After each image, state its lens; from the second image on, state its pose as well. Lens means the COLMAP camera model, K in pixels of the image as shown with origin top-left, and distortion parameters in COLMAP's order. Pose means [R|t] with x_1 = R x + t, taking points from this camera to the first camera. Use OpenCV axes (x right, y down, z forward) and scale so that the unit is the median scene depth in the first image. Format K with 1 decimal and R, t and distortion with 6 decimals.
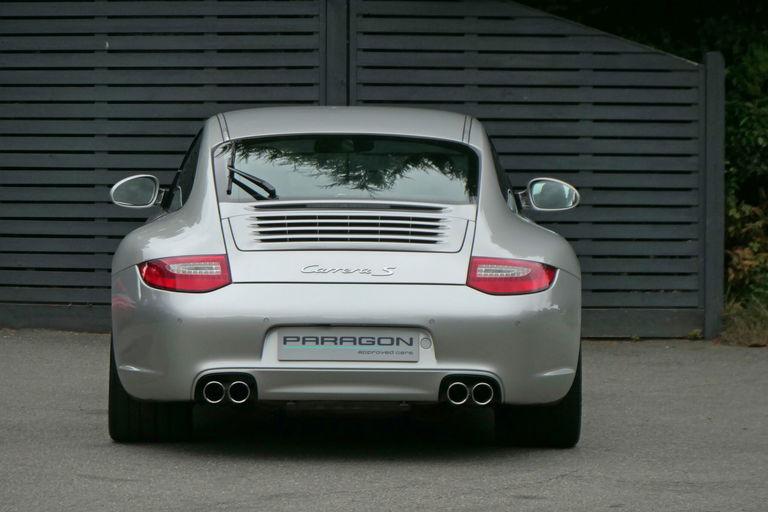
lens RADIAL K [[5175.0, 0, 384.0], [0, 5175.0, 256.0], [0, 0, 1]] dist [1.022752, -208.132992]
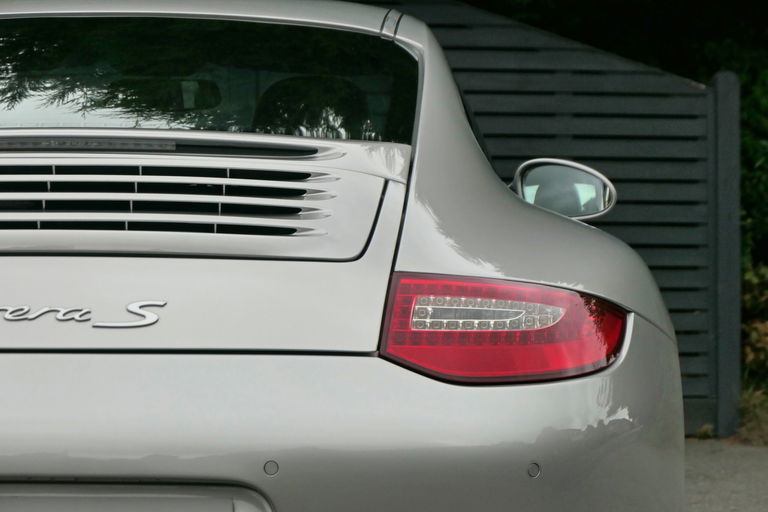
lens RADIAL K [[2566.3, 0, 384.0], [0, 2566.3, 256.0], [0, 0, 1]] dist [-0.008085, -2.237218]
pose [[0.999973, -0.007298, -0.001057, 0.016316], [0.007247, 0.999094, -0.041936, 0.006127], [0.001362, 0.041927, 0.999120, 0.827006]]
